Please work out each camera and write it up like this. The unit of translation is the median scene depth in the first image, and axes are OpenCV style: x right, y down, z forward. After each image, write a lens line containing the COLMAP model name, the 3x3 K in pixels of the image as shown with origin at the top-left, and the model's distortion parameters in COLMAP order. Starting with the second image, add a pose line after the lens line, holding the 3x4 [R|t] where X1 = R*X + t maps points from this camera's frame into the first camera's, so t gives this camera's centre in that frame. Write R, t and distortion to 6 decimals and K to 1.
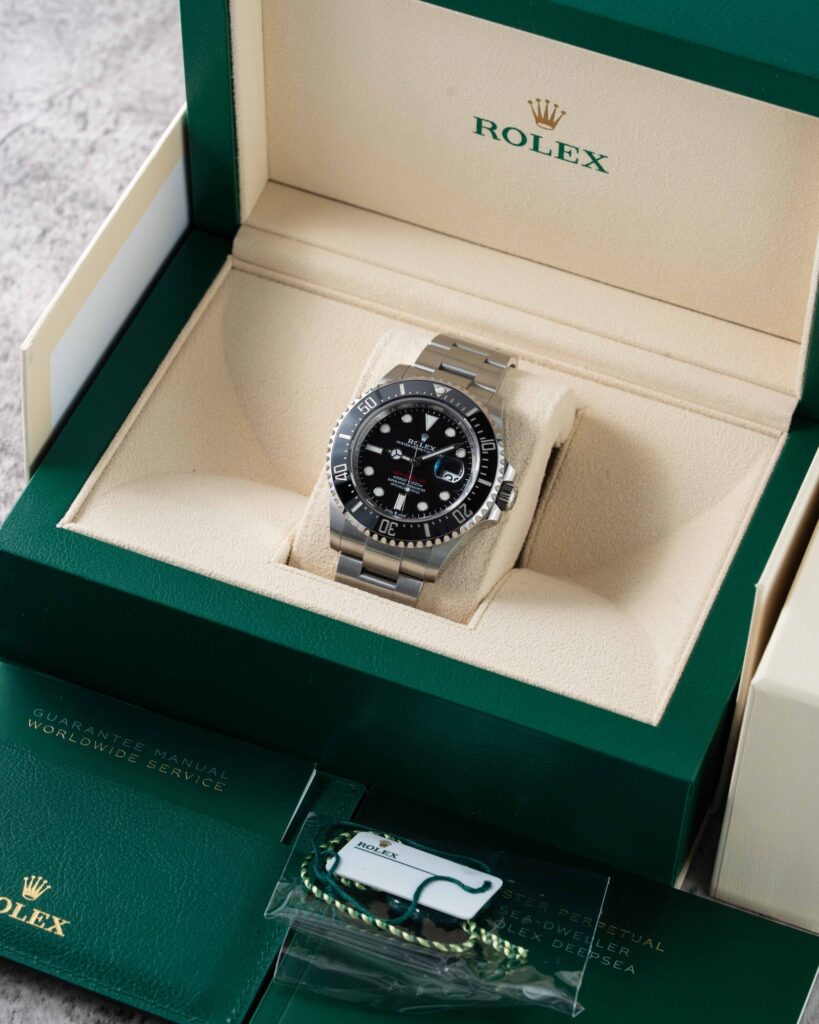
lens RADIAL K [[4722.0, 0, 411.8], [0, 4722.0, 512.3], [0, 0, 1]] dist [-0.081710, 0.000000]
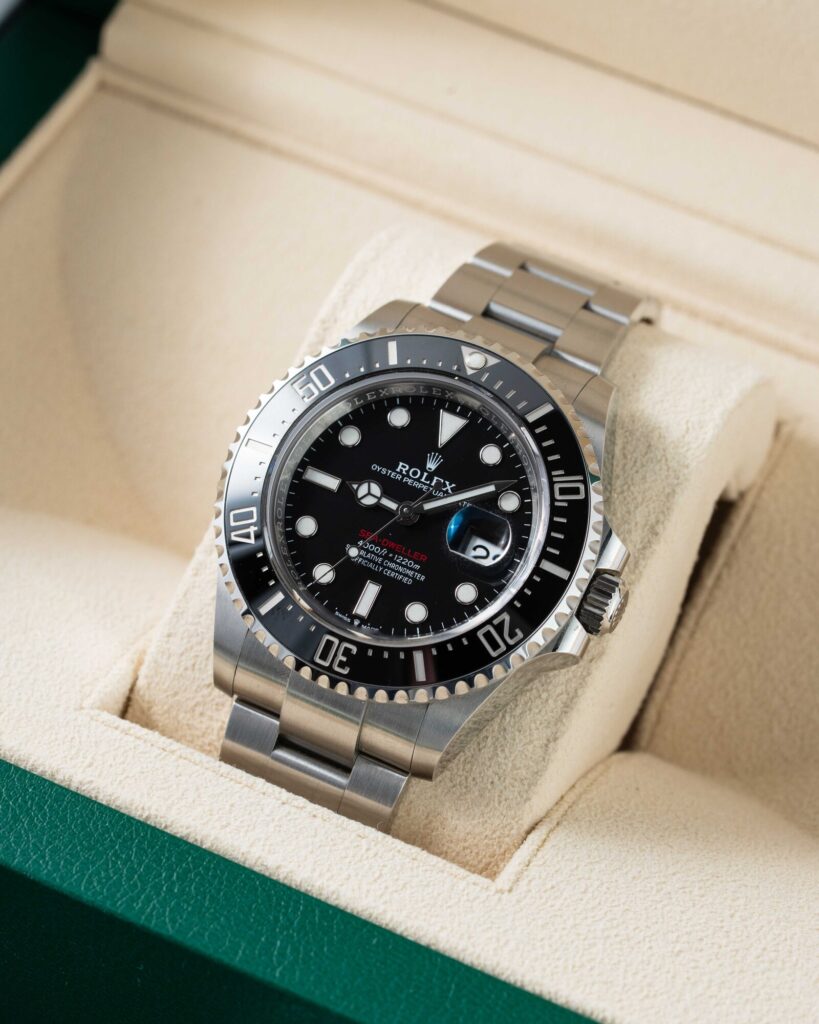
lens RADIAL K [[4722.0, 0, 403.5], [0, 4722.0, 511.1], [0, 0, 1]] dist [-0.081710, 0.000000]
pose [[0.995411, 0.070137, -0.065096, 0.029877], [-0.069910, 0.997537, 0.005763, -0.013441], [0.065340, -0.001186, 0.997862, 0.542810]]
